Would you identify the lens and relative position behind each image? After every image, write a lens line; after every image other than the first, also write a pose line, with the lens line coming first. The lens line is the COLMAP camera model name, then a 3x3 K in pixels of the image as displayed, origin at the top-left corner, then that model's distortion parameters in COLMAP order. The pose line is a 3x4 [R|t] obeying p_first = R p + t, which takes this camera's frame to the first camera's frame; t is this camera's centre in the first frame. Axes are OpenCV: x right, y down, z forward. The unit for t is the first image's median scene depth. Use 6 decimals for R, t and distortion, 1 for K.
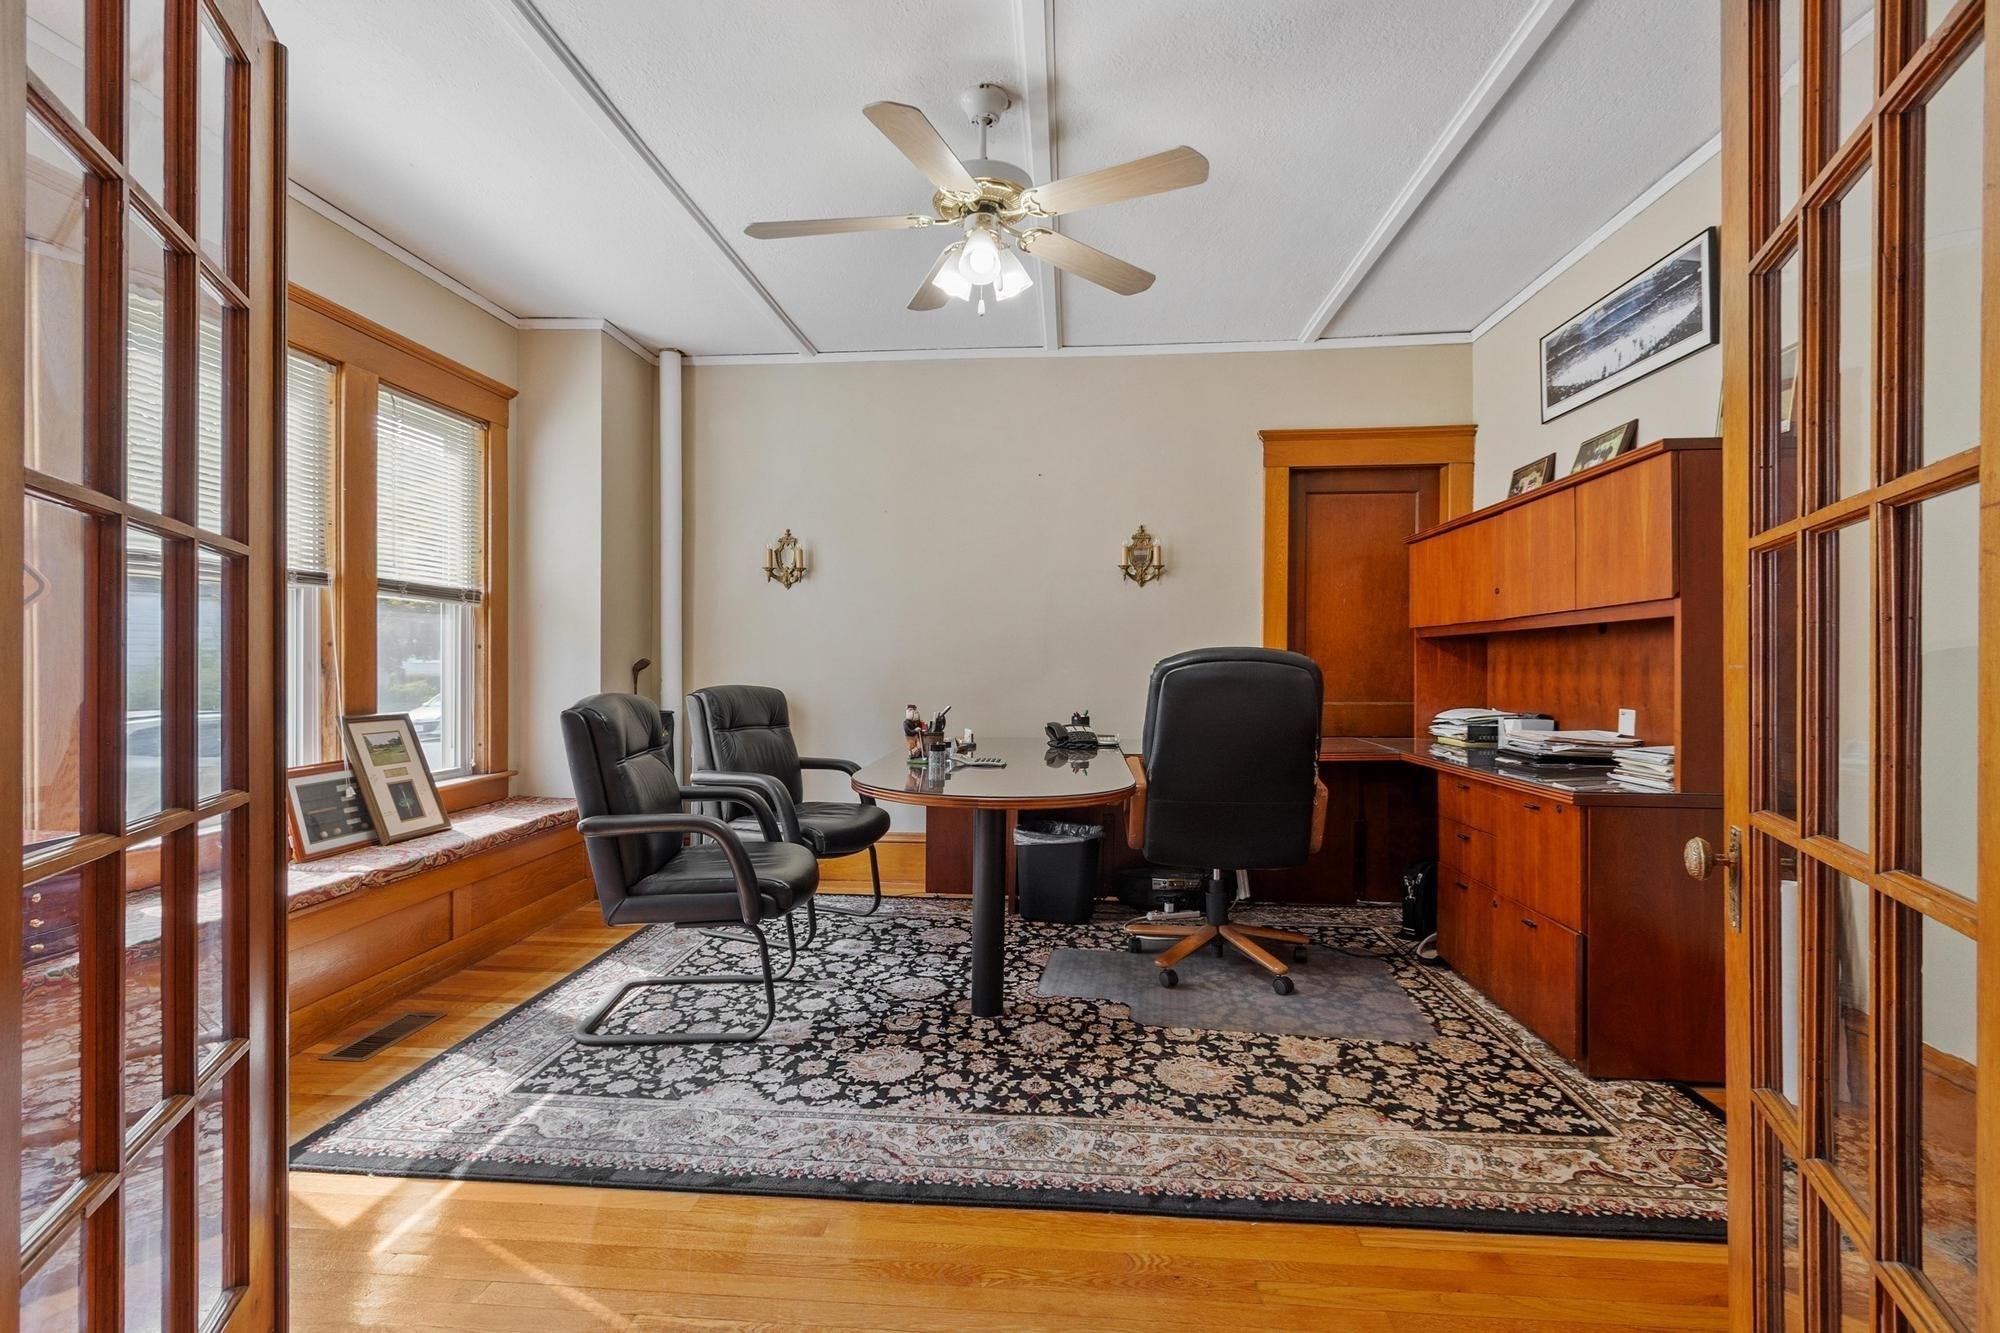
lens RADIAL K [[898.2, 0, 1000.0], [0, 898.2, 666.5], [0, 0, 1]] dist [-0.000834, -0.001044]
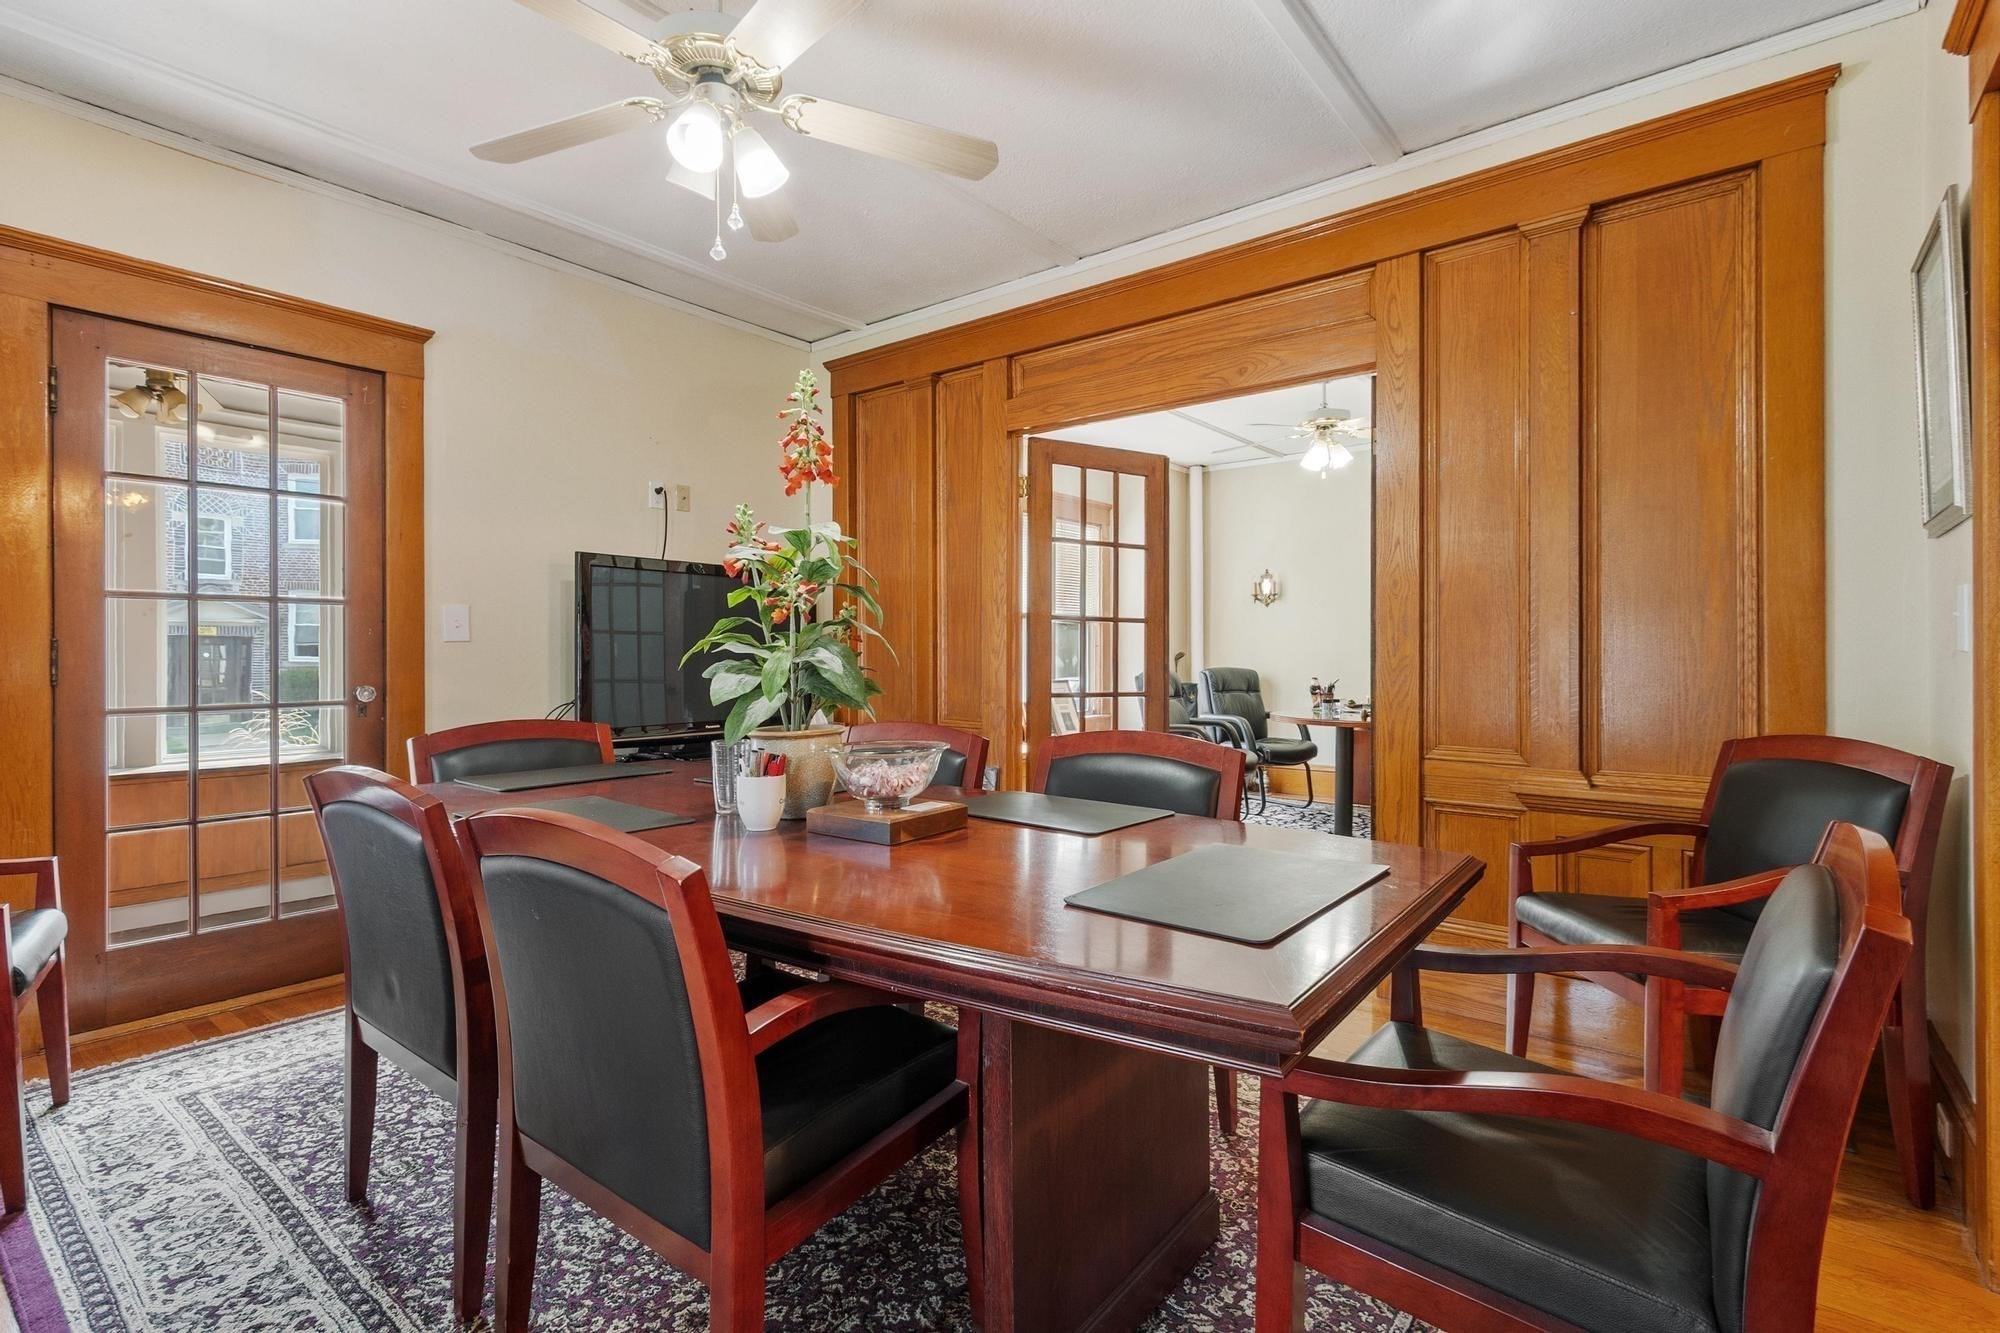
lens RADIAL K [[898.2, 0, 1000.0], [0, 898.2, 666.5], [0, 0, 1]] dist [-0.000834, -0.001044]
pose [[0.833380, 0.000895, -0.552700, 0.303844], [0.004849, 0.999948, 0.008930, -0.000060], [0.552679, -0.010122, 0.833333, -0.711733]]
